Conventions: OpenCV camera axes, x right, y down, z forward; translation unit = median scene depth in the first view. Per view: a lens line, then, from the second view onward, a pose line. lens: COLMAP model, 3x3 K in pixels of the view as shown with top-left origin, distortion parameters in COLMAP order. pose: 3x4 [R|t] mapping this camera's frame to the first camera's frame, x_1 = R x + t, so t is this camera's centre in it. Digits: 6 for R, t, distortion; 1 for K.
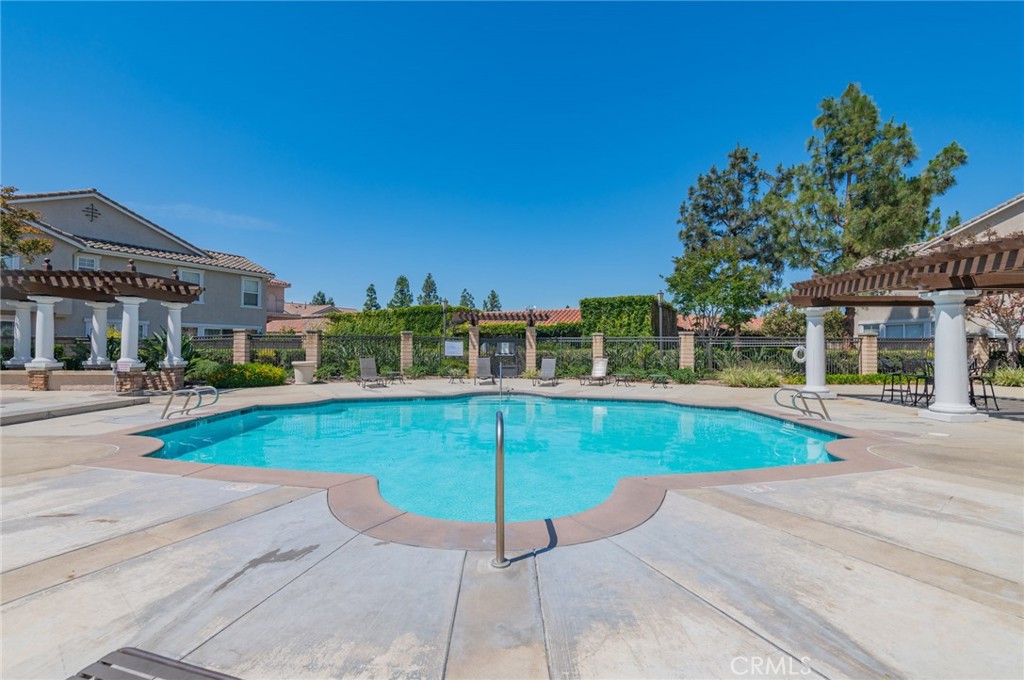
lens RADIAL K [[453.3, 0, 513.7], [0, 453.3, 343.4], [0, 0, 1]] dist [0.008704, -0.000650]
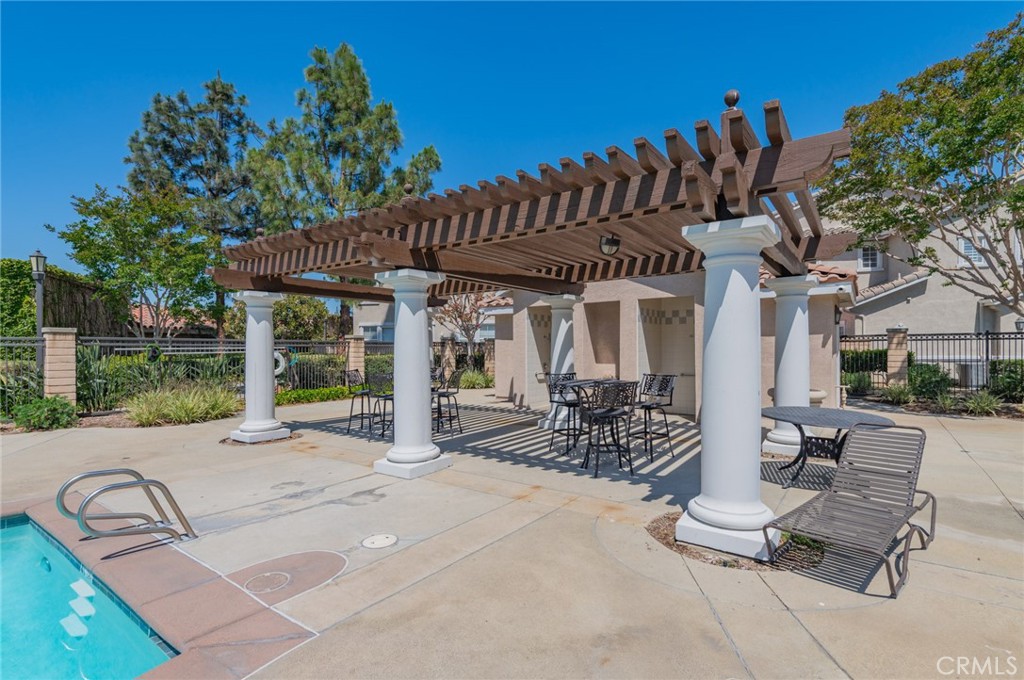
lens RADIAL K [[491.7, 0, 512.0], [0, 491.7, 340.0], [0, 0, 1]] dist [0.000008, -0.000119]
pose [[0.608418, 0.008286, 0.793574, 0.220521], [-0.001088, 0.999953, -0.009607, -0.005691], [-0.793616, 0.004982, 0.608398, 0.209176]]
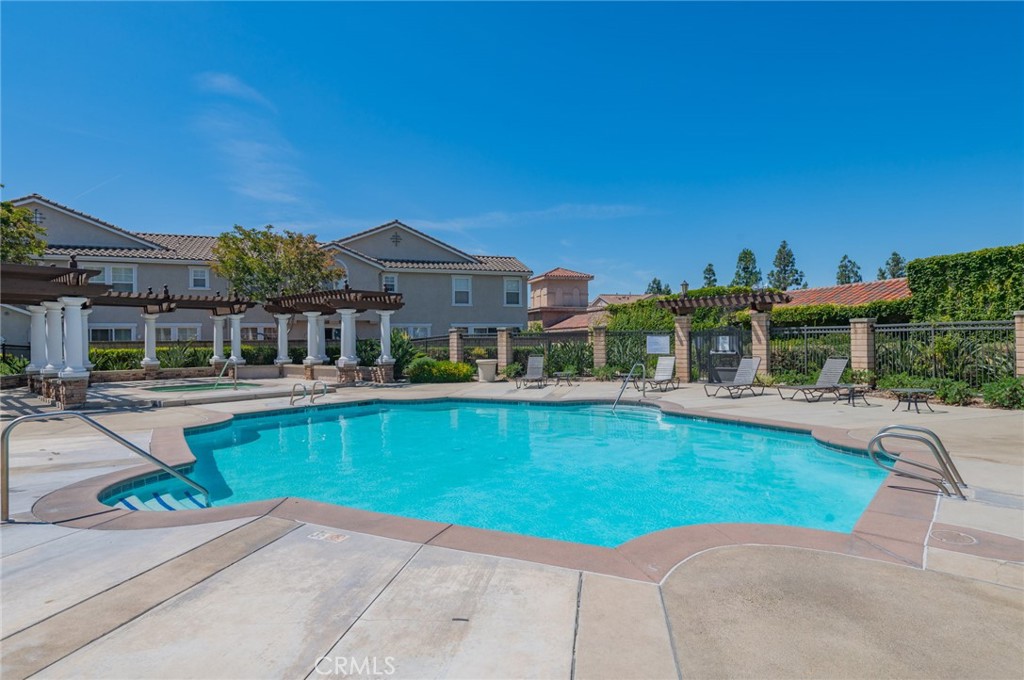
lens RADIAL K [[536.9, 0, 512.0], [0, 536.9, 340.0], [0, 0, 1]] dist [0.024421, -0.000347]
pose [[0.743259, -0.014672, -0.668843, 0.314885], [0.021085, 0.999777, 0.001500, -0.004180], [0.668672, -0.015218, 0.743402, 0.114284]]
